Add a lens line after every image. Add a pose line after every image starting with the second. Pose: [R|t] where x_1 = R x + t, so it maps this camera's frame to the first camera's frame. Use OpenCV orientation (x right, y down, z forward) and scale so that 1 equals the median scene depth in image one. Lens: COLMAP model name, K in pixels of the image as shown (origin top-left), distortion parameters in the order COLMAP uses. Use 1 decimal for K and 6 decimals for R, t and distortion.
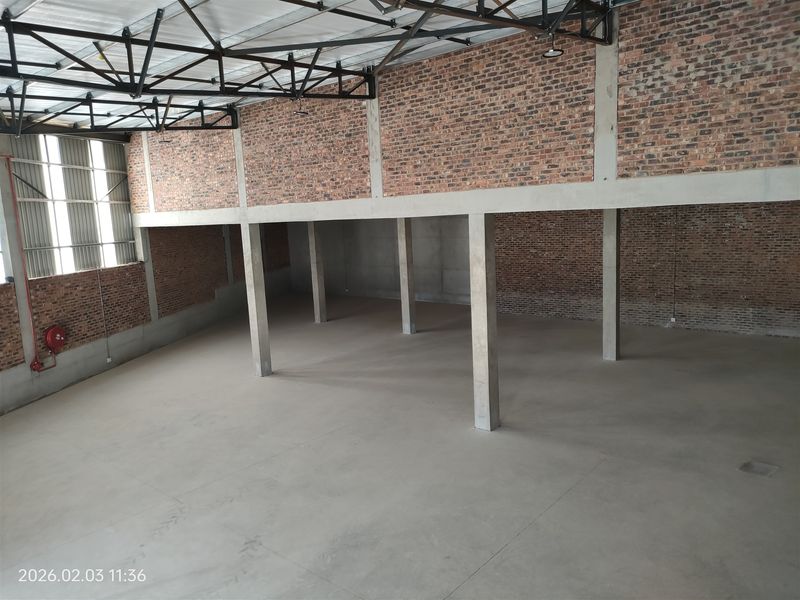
lens RADIAL K [[581.2, 0, 401.9], [0, 581.2, 300.1], [0, 0, 1]] dist [0.060285, -0.056301]
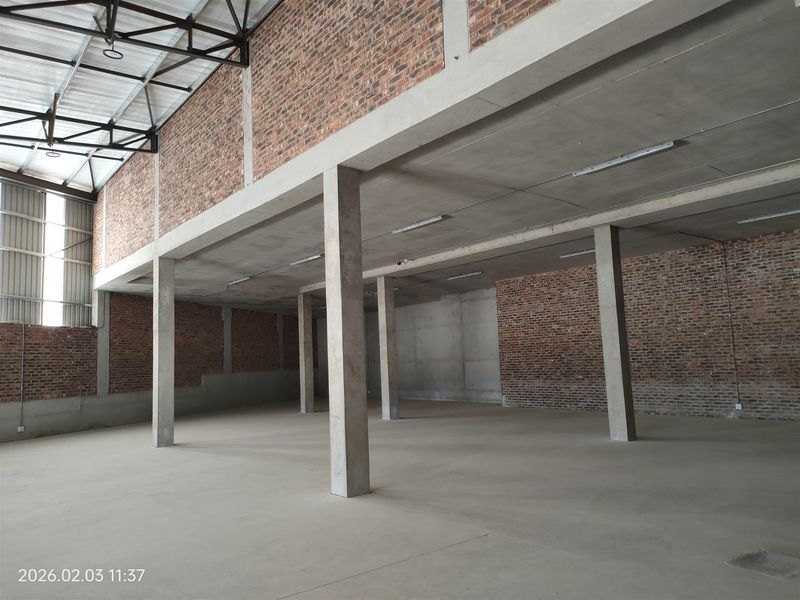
lens RADIAL K [[581.2, 0, 402.9], [0, 581.2, 303.1], [0, 0, 1]] dist [0.060285, -0.056301]
pose [[0.983955, -0.007687, -0.178249, 0.324565], [-0.035283, 0.970956, -0.236644, 0.168025], [0.174891, 0.239136, 0.955106, 0.356751]]
